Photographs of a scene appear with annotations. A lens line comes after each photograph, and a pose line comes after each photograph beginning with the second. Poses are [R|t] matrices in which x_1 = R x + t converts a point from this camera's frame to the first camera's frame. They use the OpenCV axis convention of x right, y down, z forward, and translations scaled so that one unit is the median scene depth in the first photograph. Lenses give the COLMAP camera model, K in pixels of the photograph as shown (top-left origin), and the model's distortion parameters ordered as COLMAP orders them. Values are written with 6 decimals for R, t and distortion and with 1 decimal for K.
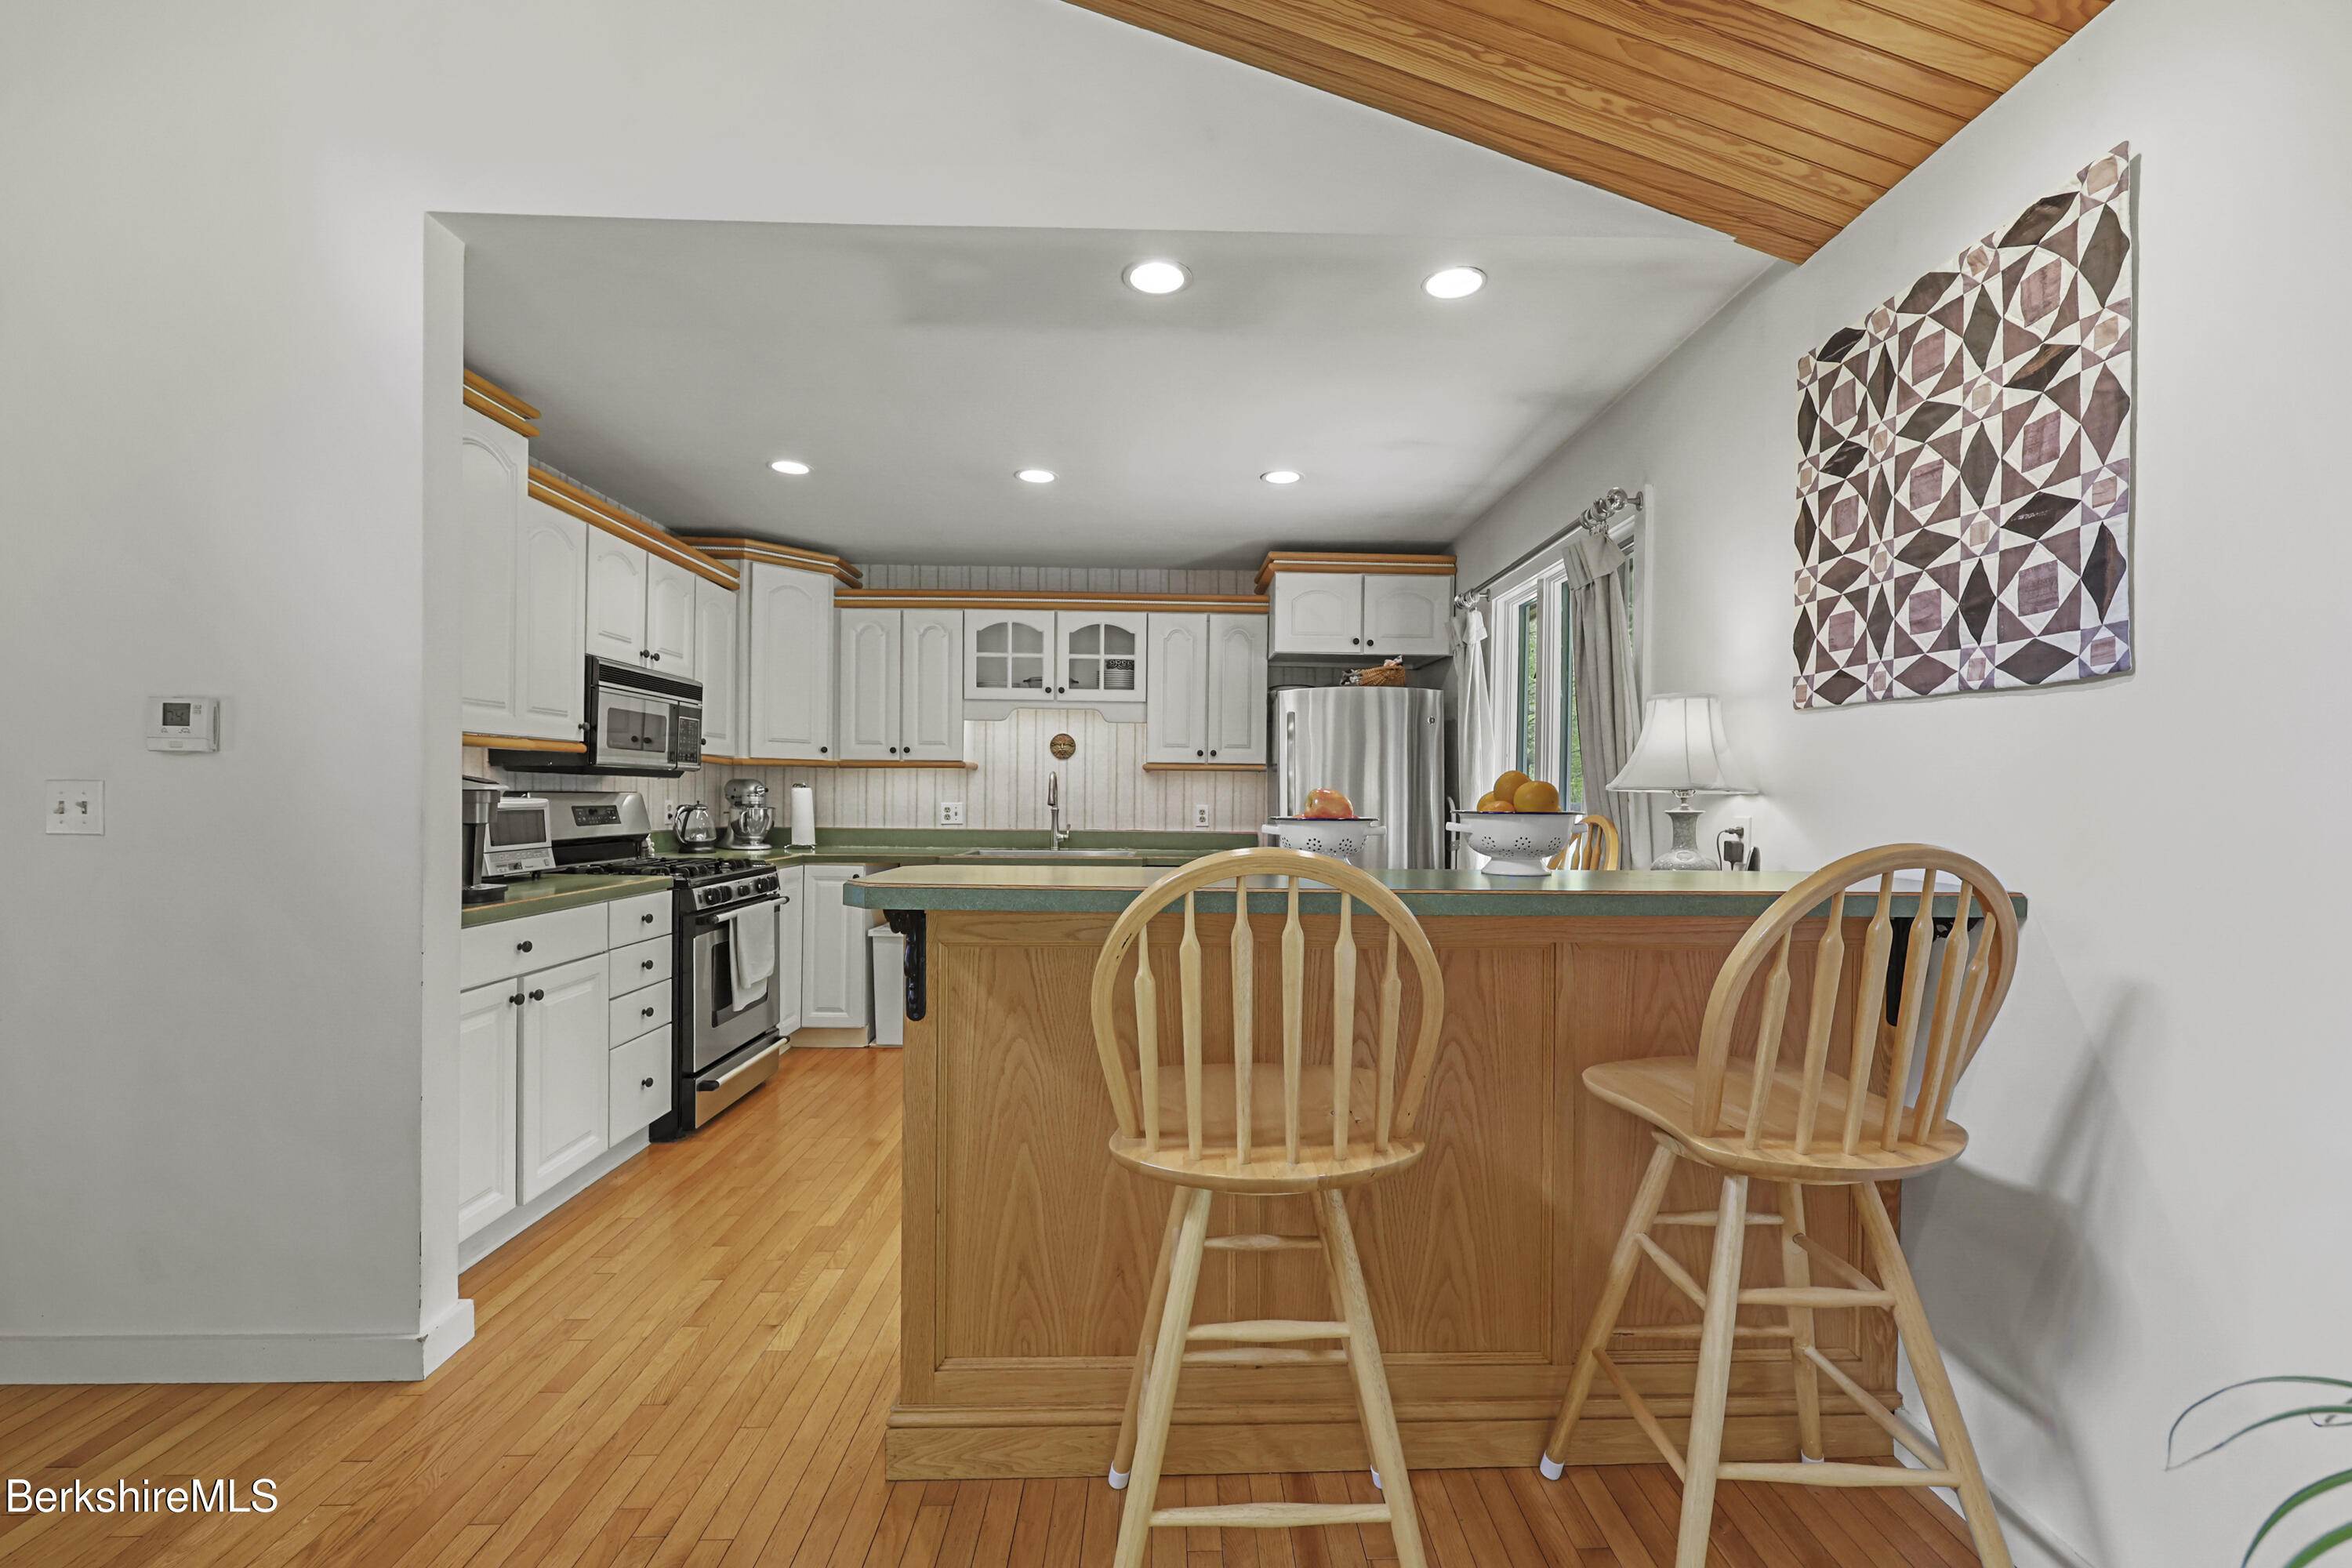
lens RADIAL K [[976.1, 0, 1196.9], [0, 976.1, 803.5], [0, 0, 1]] dist [0.003392, 0.000832]
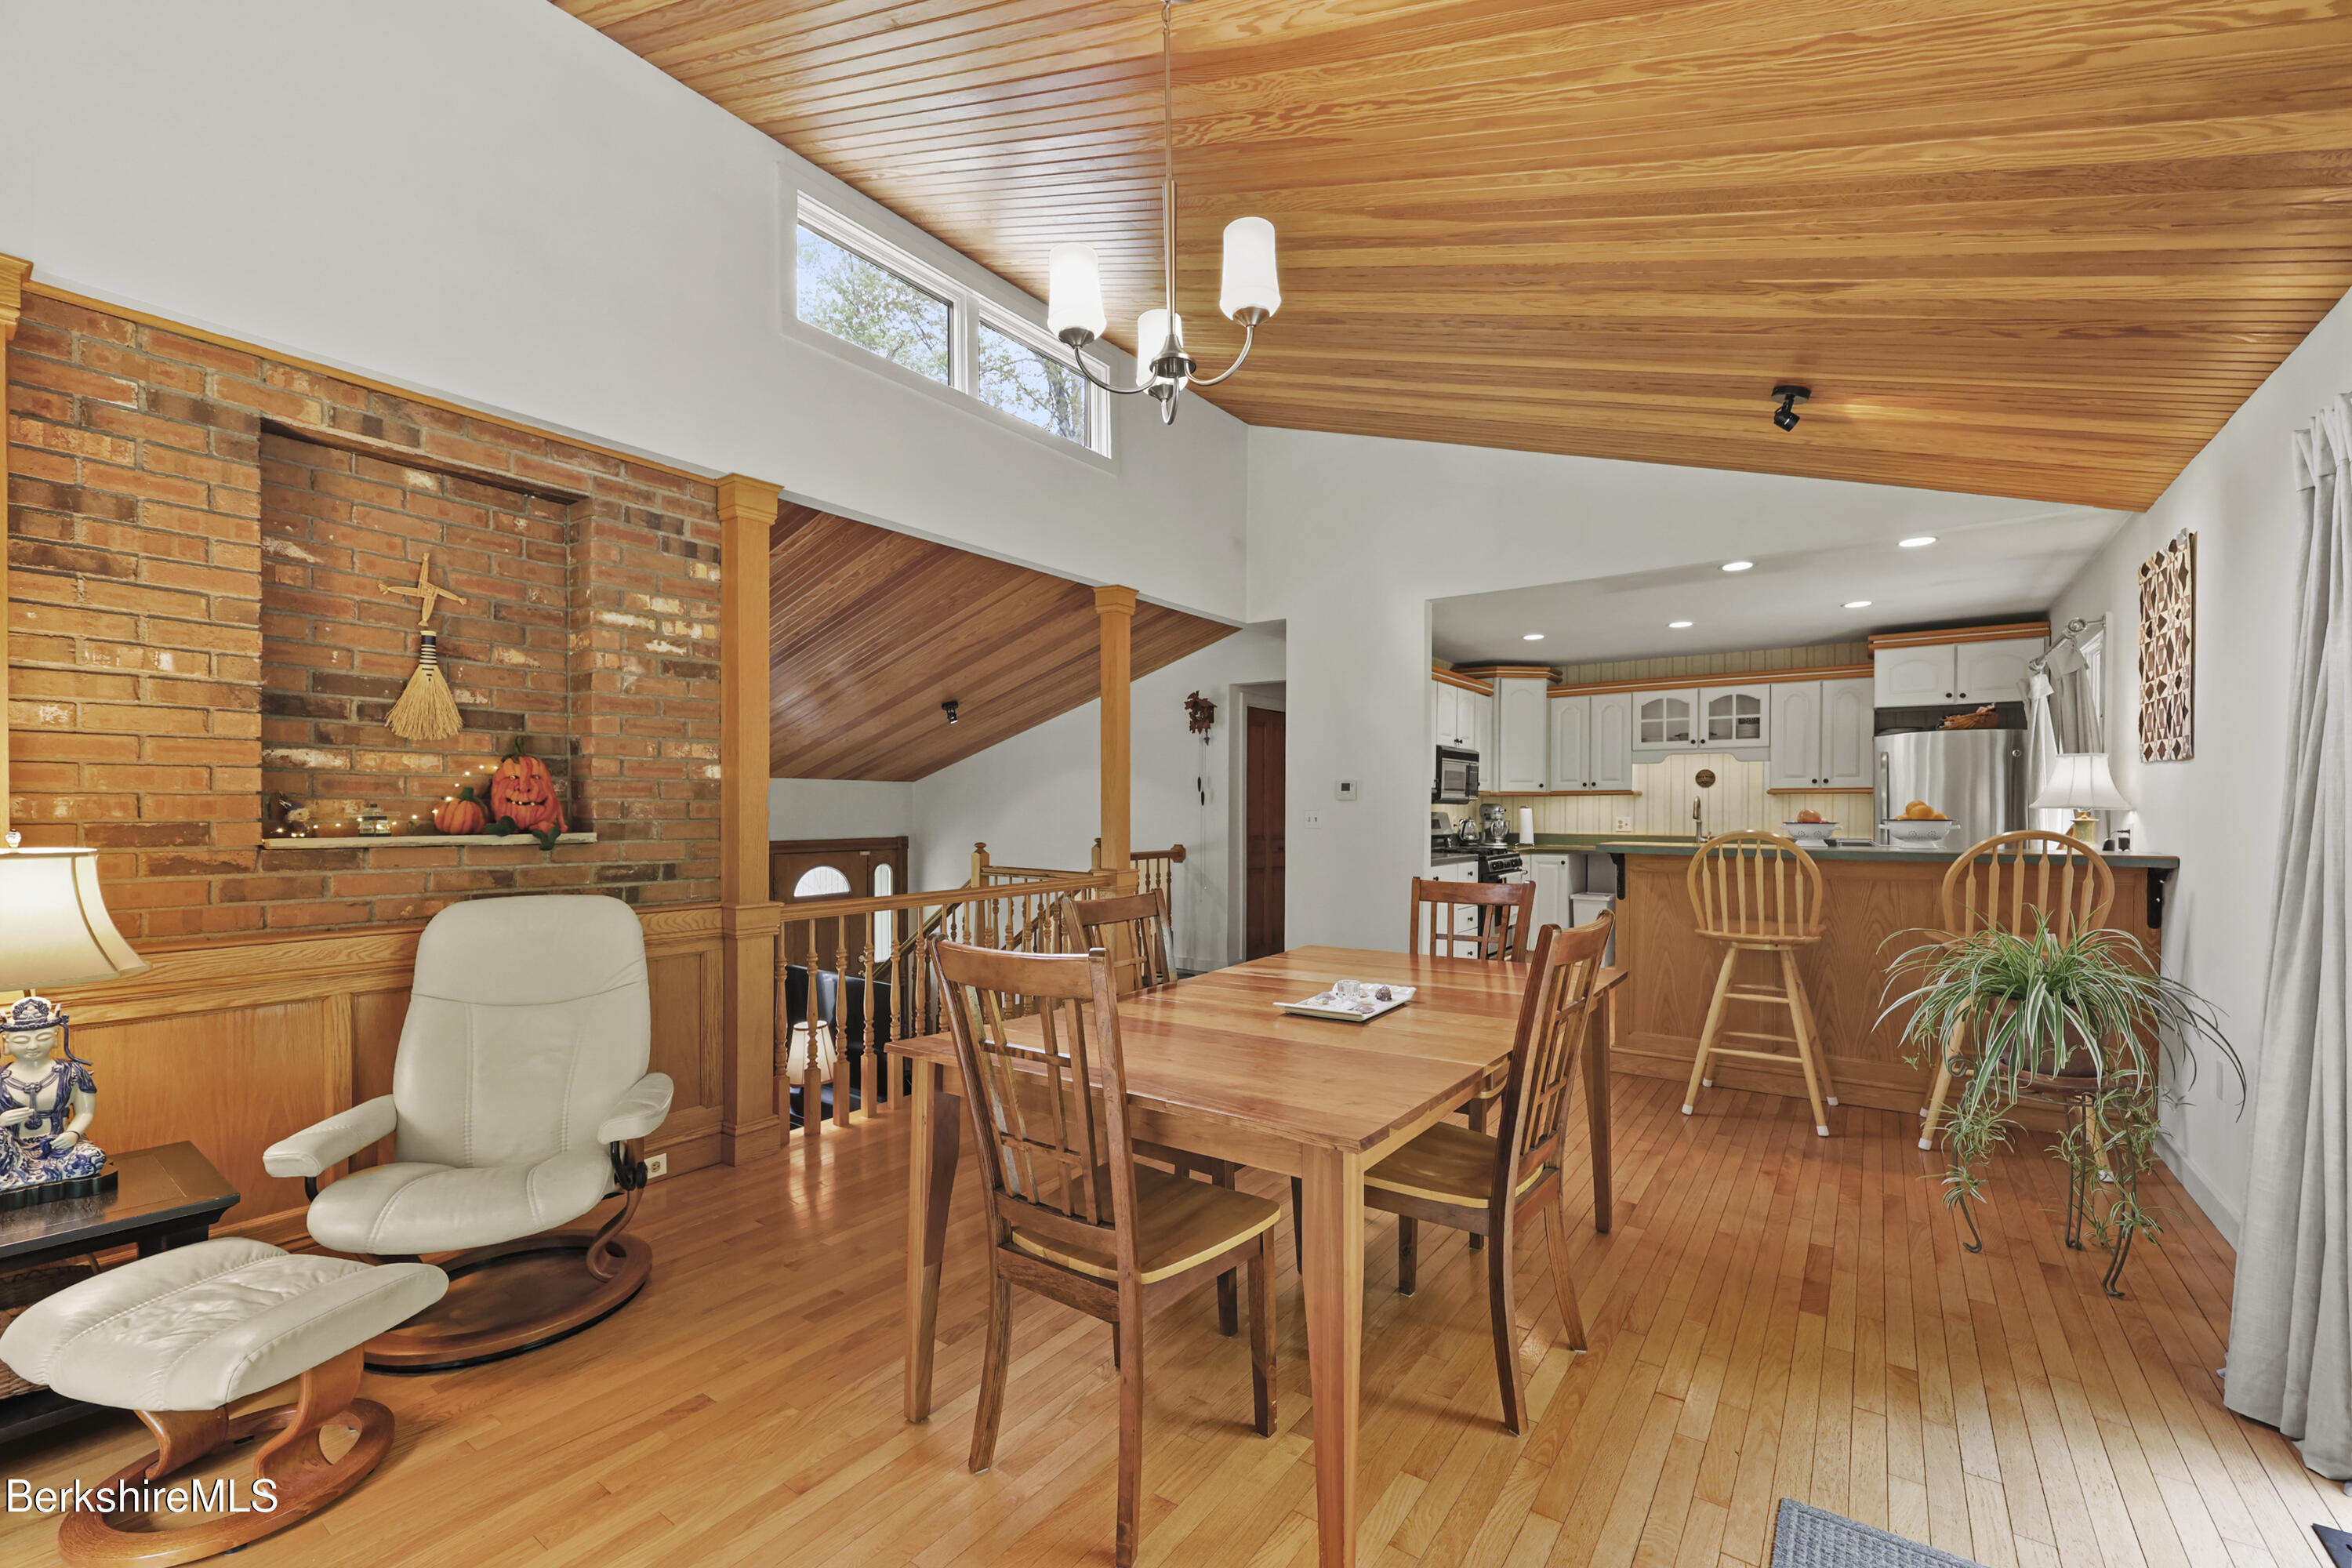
lens RADIAL K [[976.1, 0, 1179.4], [0, 976.1, 816.9], [0, 0, 1]] dist [0.003392, 0.000832]
pose [[0.791119, -0.003574, -0.611652, 0.162102], [0.001980, 0.999993, -0.003282, 0.002583], [0.611659, 0.001385, 0.791120, -0.768105]]
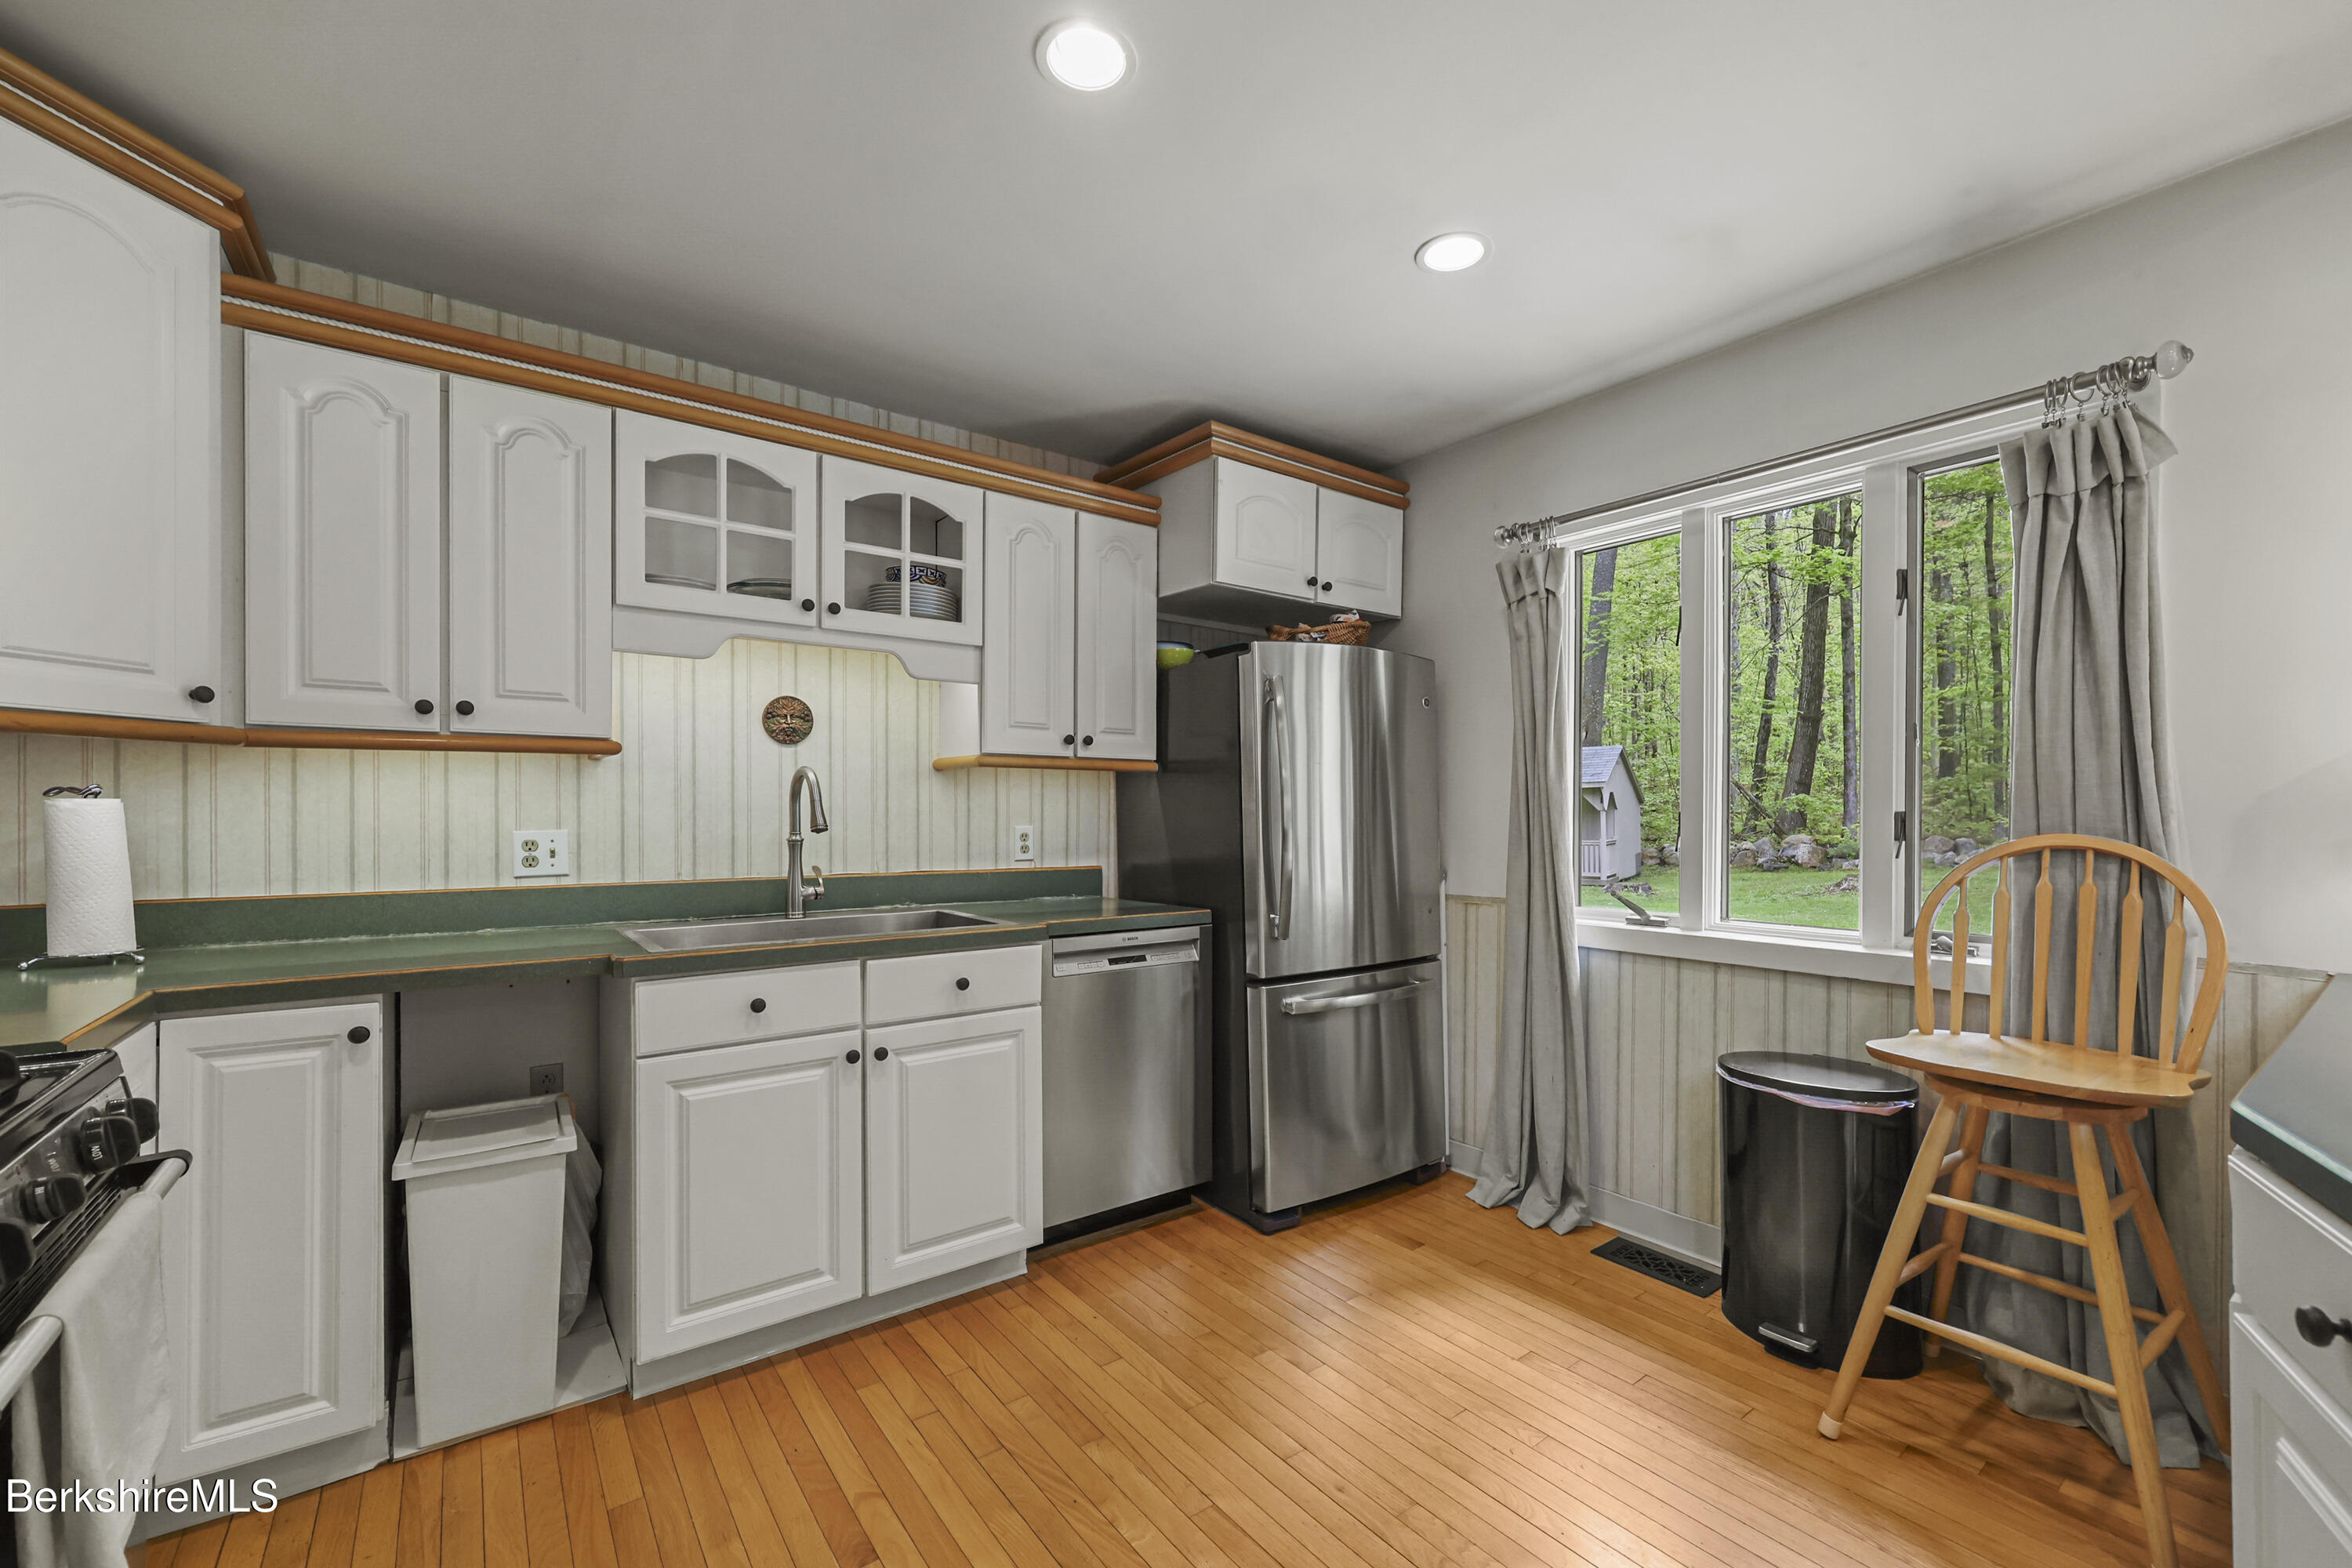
lens RADIAL K [[976.1, 0, 1189.1], [0, 976.1, 820.9], [0, 0, 1]] dist [0.003392, 0.000832]
pose [[0.812870, -0.013621, 0.582285, -0.333512], [0.011713, 0.999907, 0.007039, -0.005990], [-0.582327, 0.001099, 0.812954, 0.543746]]
